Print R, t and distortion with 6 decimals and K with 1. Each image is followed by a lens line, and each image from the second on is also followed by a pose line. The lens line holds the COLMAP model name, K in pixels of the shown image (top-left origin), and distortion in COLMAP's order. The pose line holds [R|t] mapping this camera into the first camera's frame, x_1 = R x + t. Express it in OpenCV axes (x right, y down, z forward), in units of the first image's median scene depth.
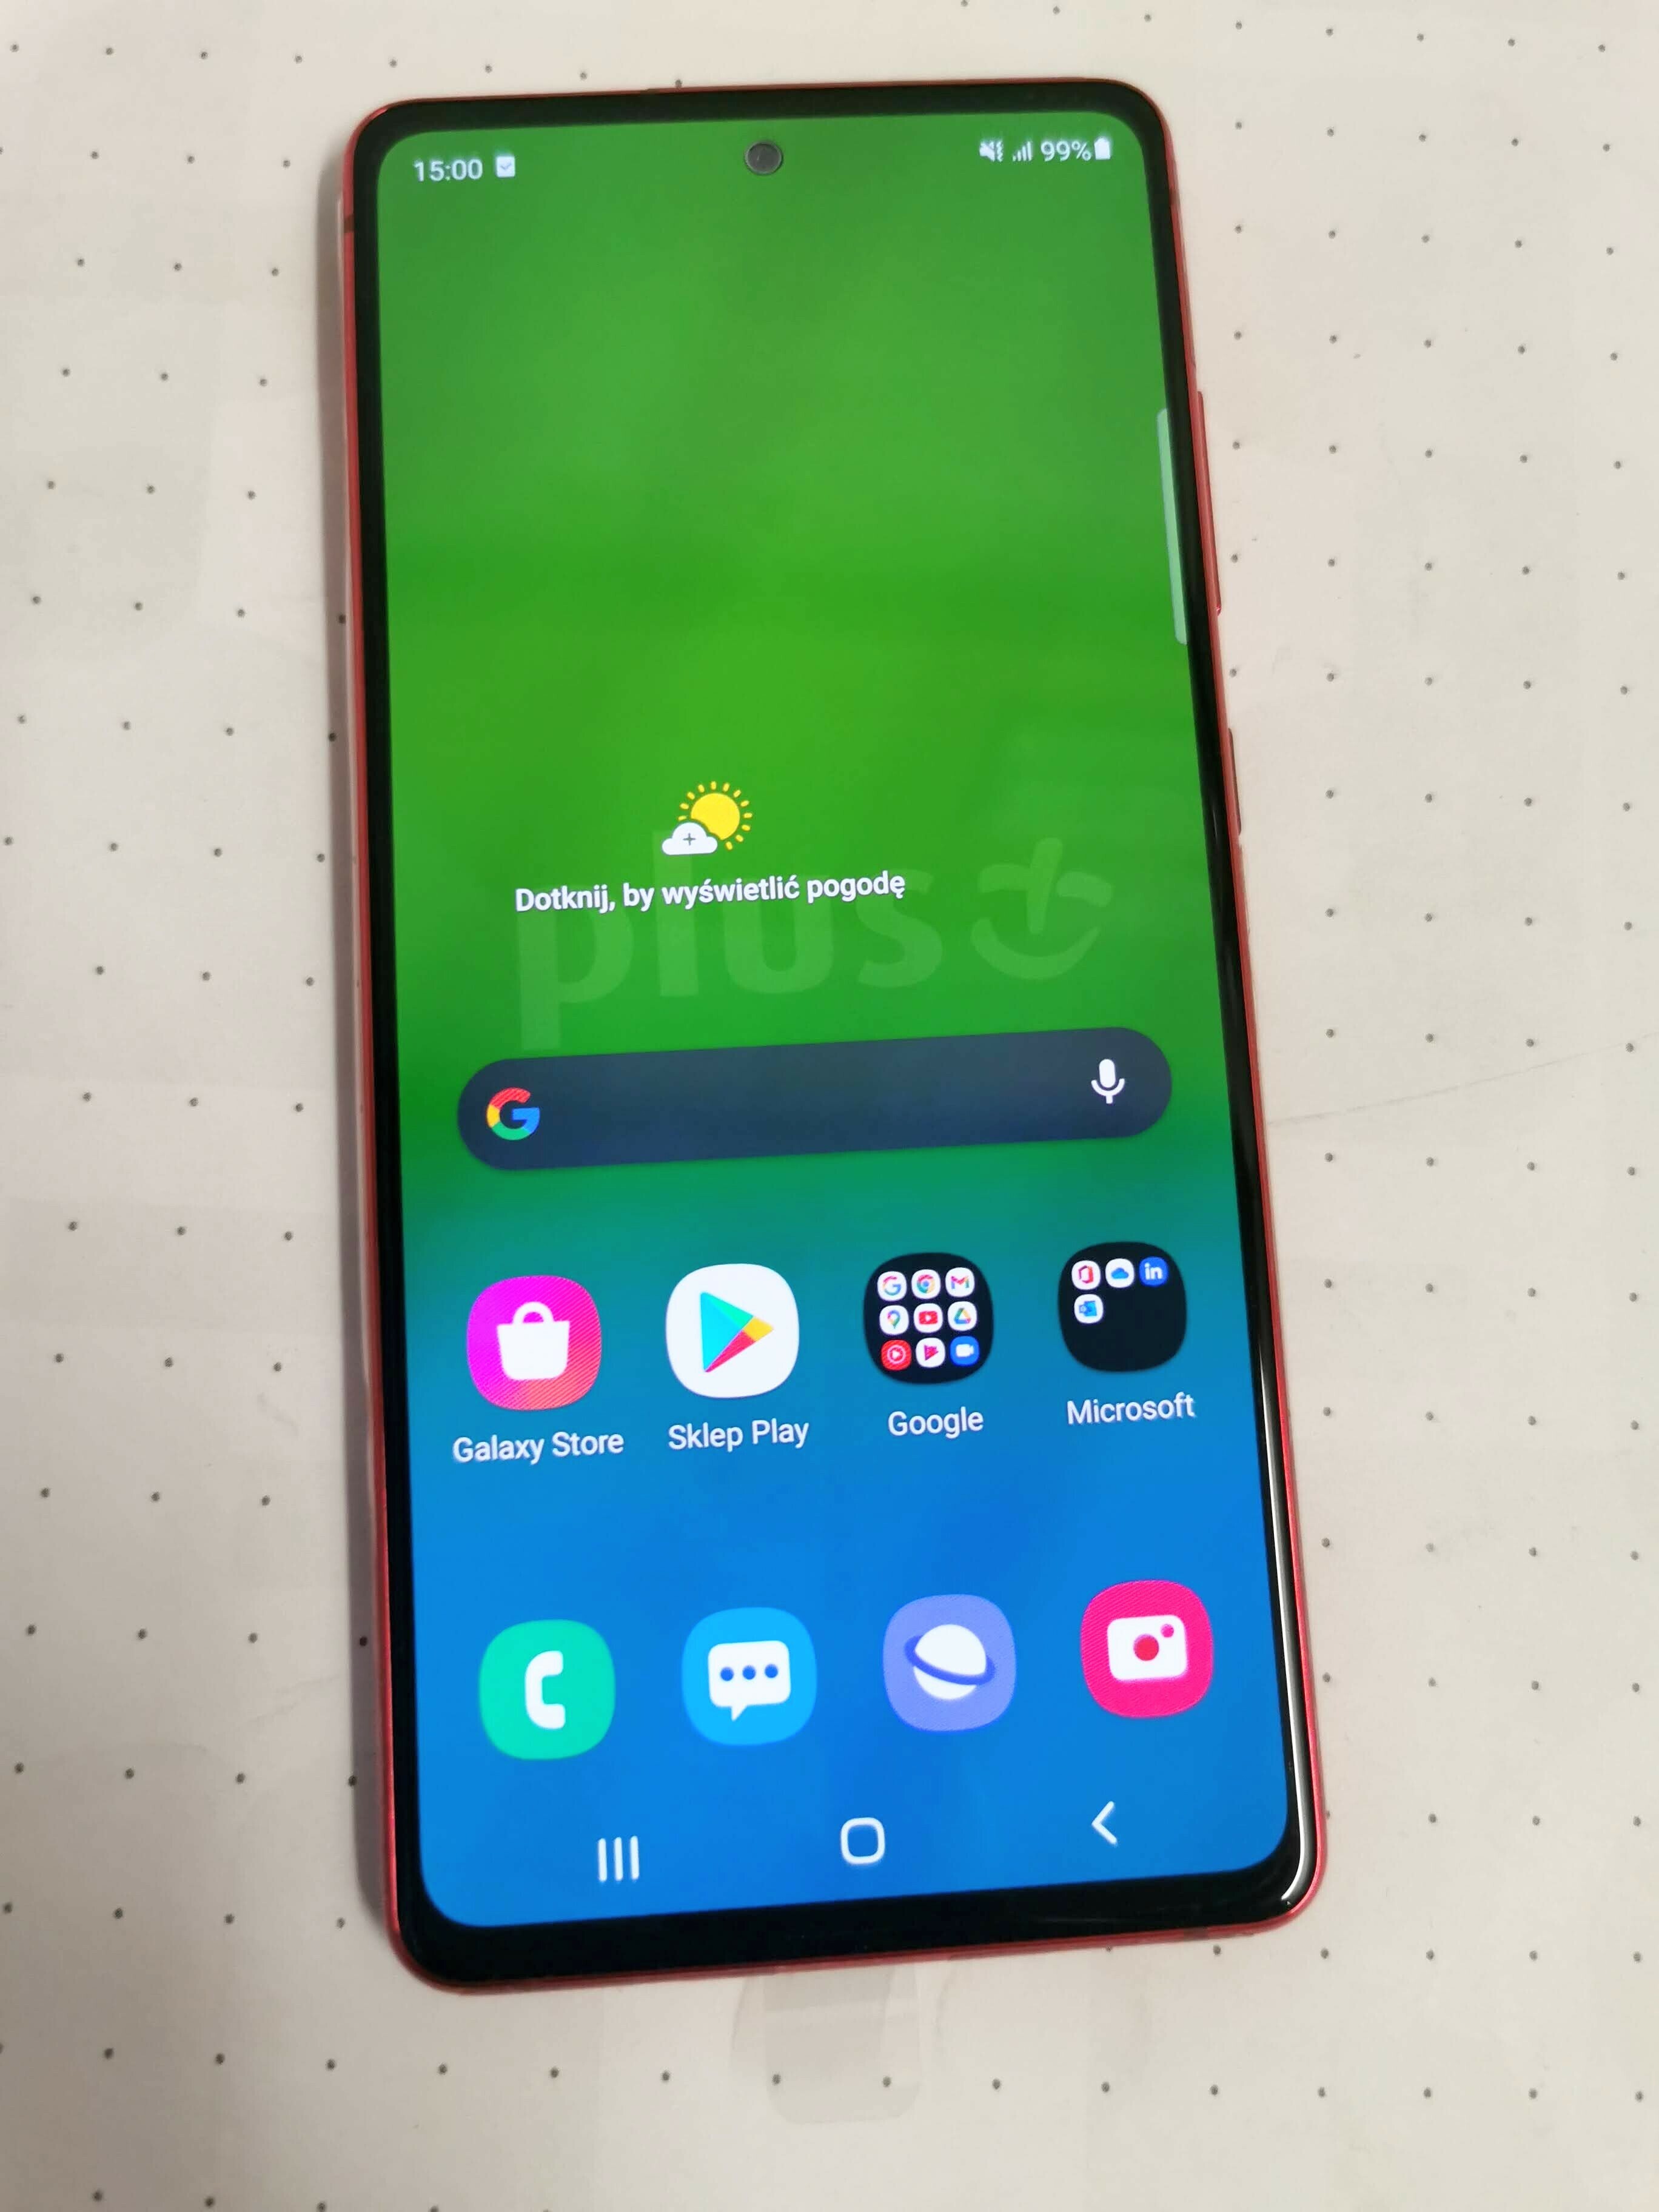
lens RADIAL K [[1752.1, 0, 810.5], [0, 1752.1, 1117.0], [0, 0, 1]] dist [-0.009199, -0.050050]
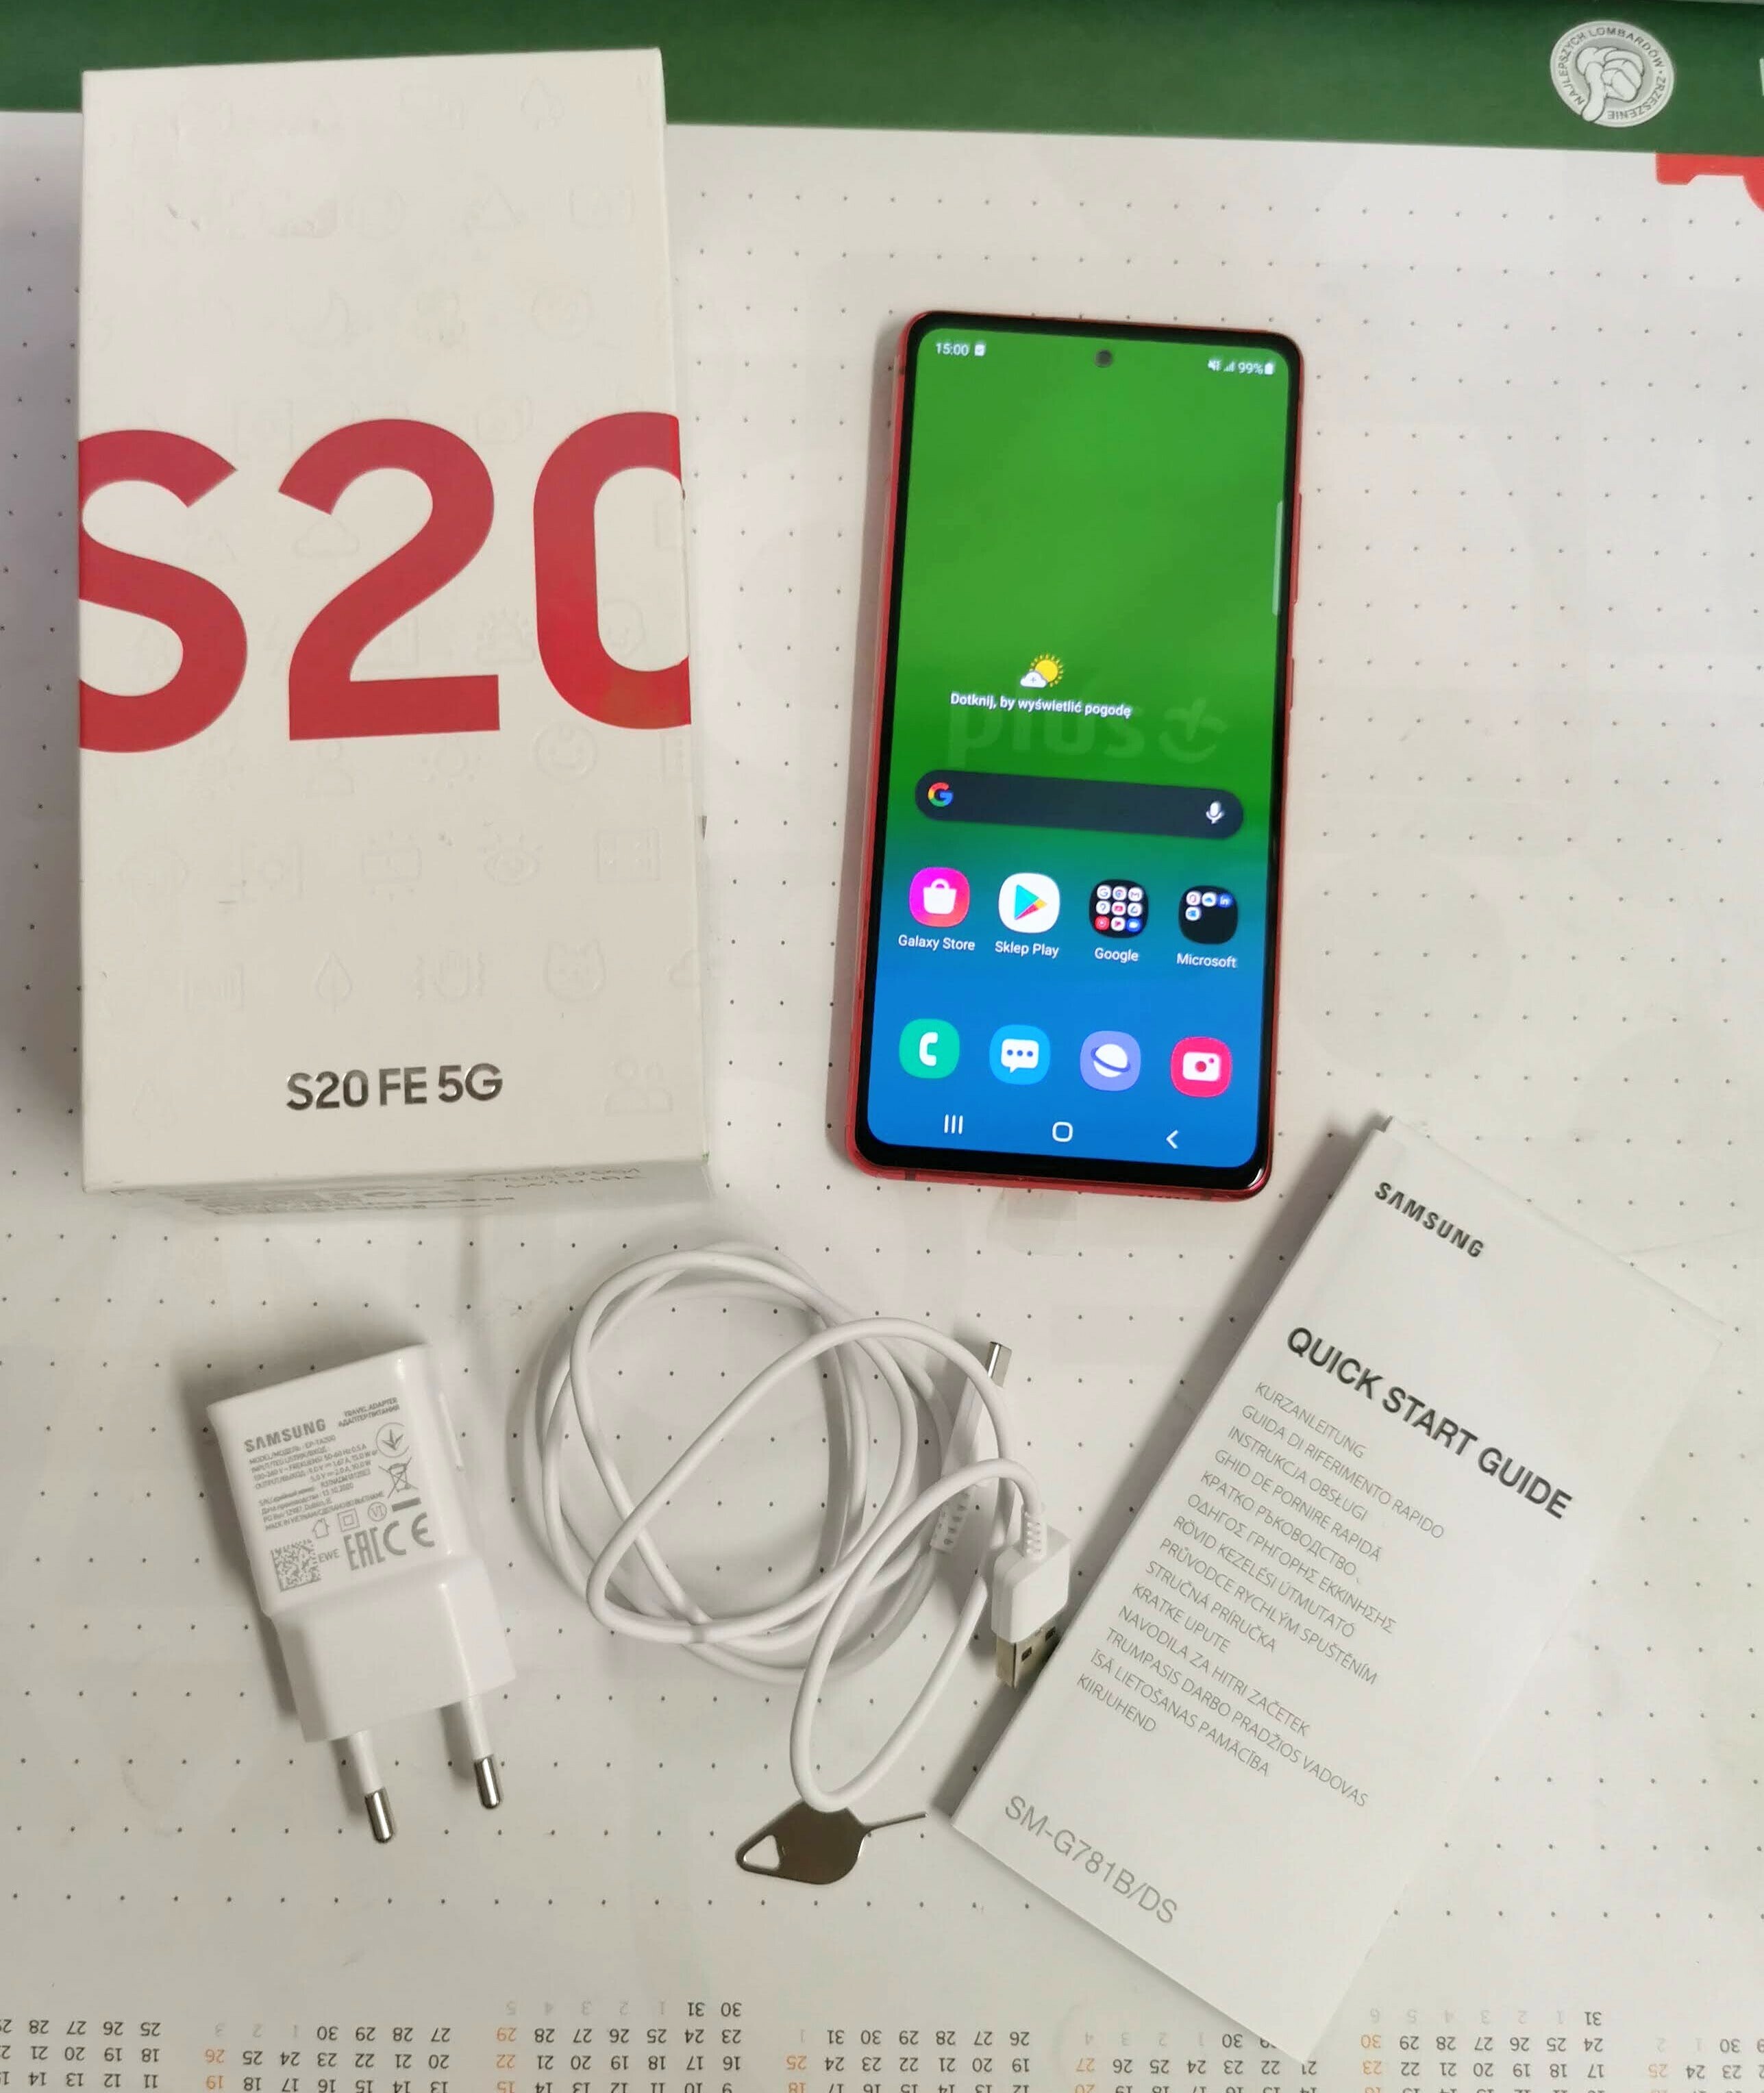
lens RADIAL K [[1867.7, 0, 884.5], [0, 1867.7, 1043.6], [0, 0, 1]] dist [0.002697, 0.001548]
pose [[0.981577, 0.131996, -0.138145, 0.125942], [-0.086938, 0.952379, 0.292259, -0.384316], [0.170143, -0.274864, 0.946309, -1.313047]]
